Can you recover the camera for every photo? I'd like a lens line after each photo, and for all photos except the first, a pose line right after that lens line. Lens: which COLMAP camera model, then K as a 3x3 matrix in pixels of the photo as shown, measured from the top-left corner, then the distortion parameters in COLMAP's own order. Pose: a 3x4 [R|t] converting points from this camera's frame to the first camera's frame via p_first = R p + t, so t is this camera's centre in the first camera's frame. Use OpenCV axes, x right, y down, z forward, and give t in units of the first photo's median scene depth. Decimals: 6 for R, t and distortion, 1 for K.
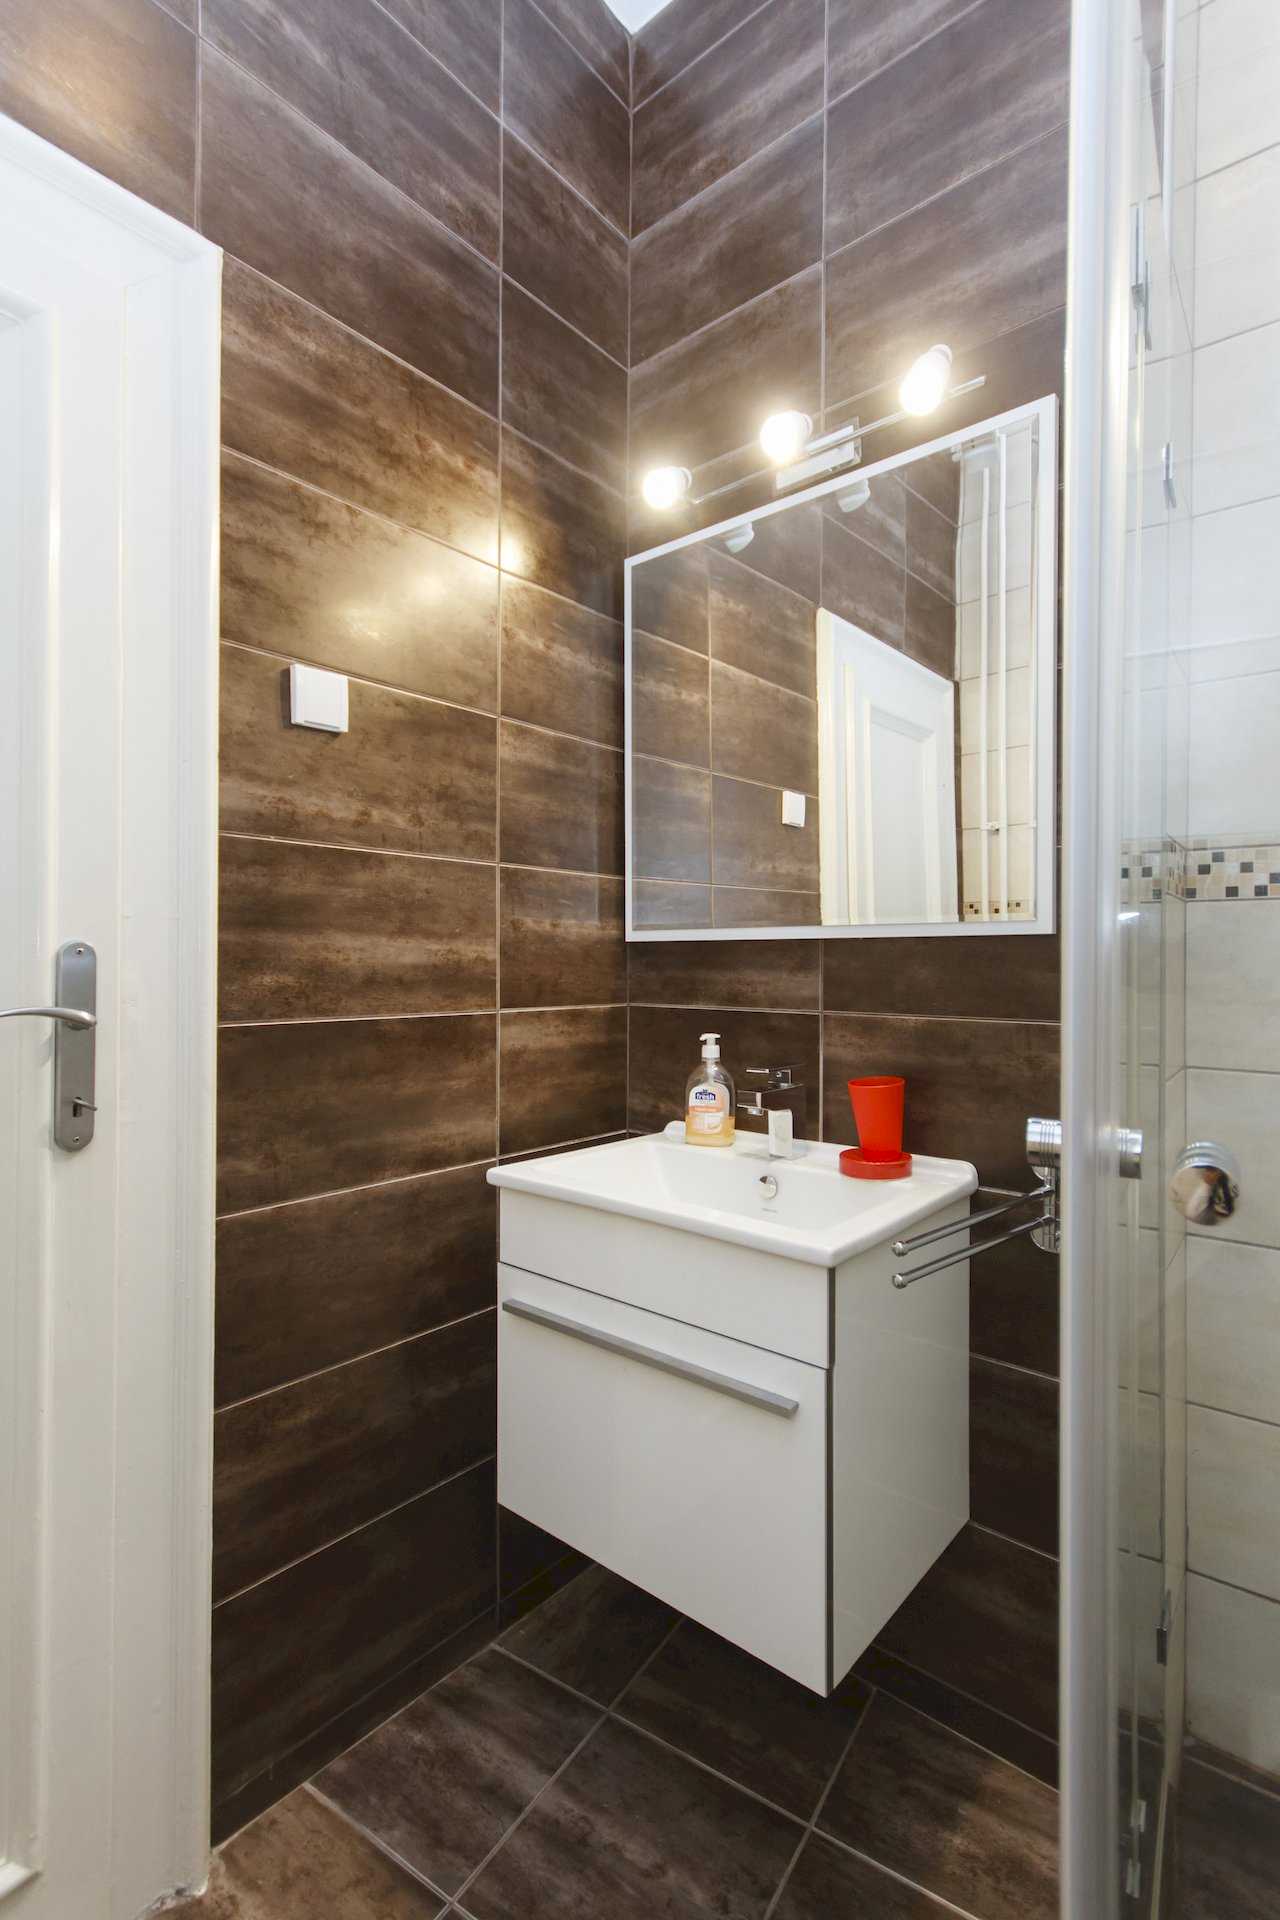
lens RADIAL K [[930.1, 0, 631.9], [0, 930.1, 960.7], [0, 0, 1]] dist [0.008944, -0.000520]
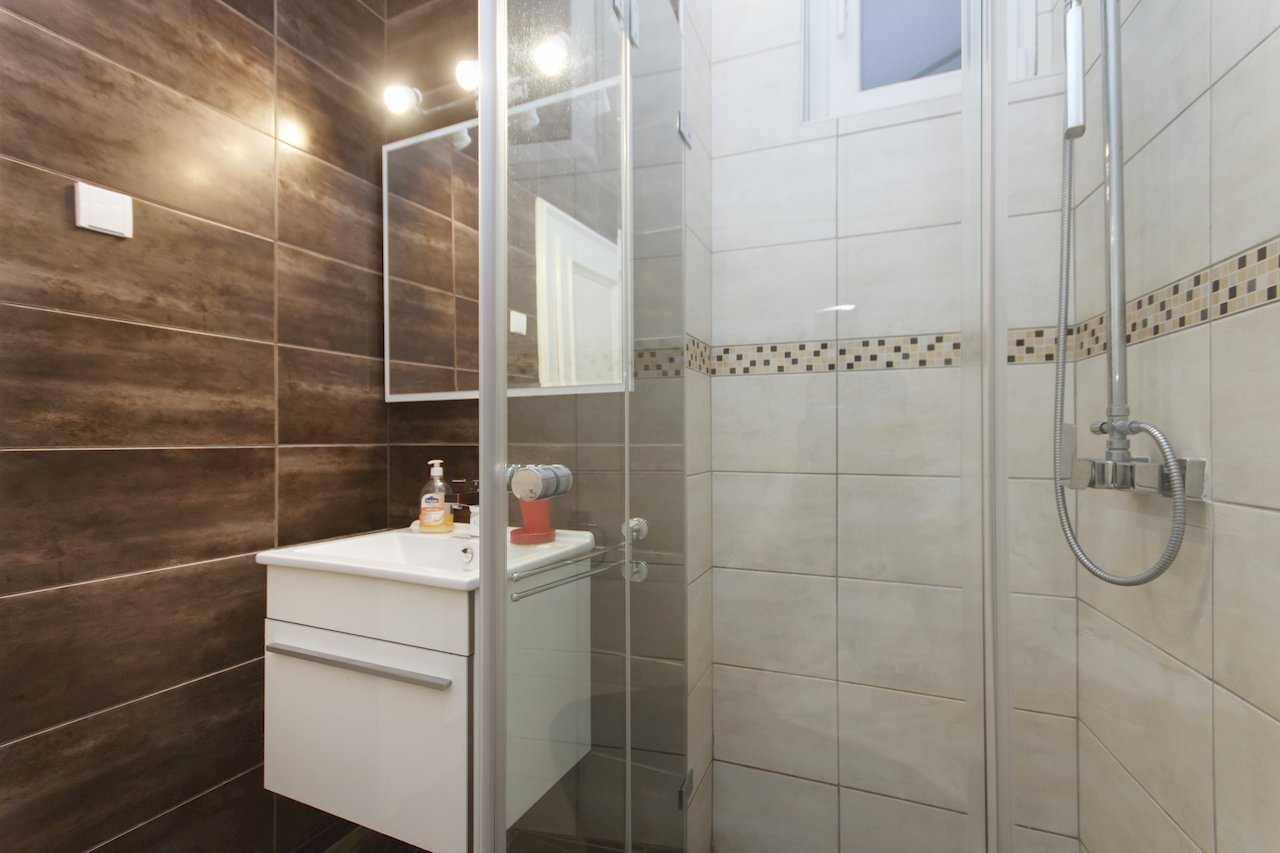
lens RADIAL K [[607.8, 0, 637.3], [0, 607.8, 429.2], [0, 0, 1]] dist [0.014774, 0.000564]
pose [[0.963352, -0.004458, 0.268203, 0.151822], [0.007897, 0.999900, -0.011744, 0.047503], [-0.268123, 0.013432, 0.963291, -0.060716]]
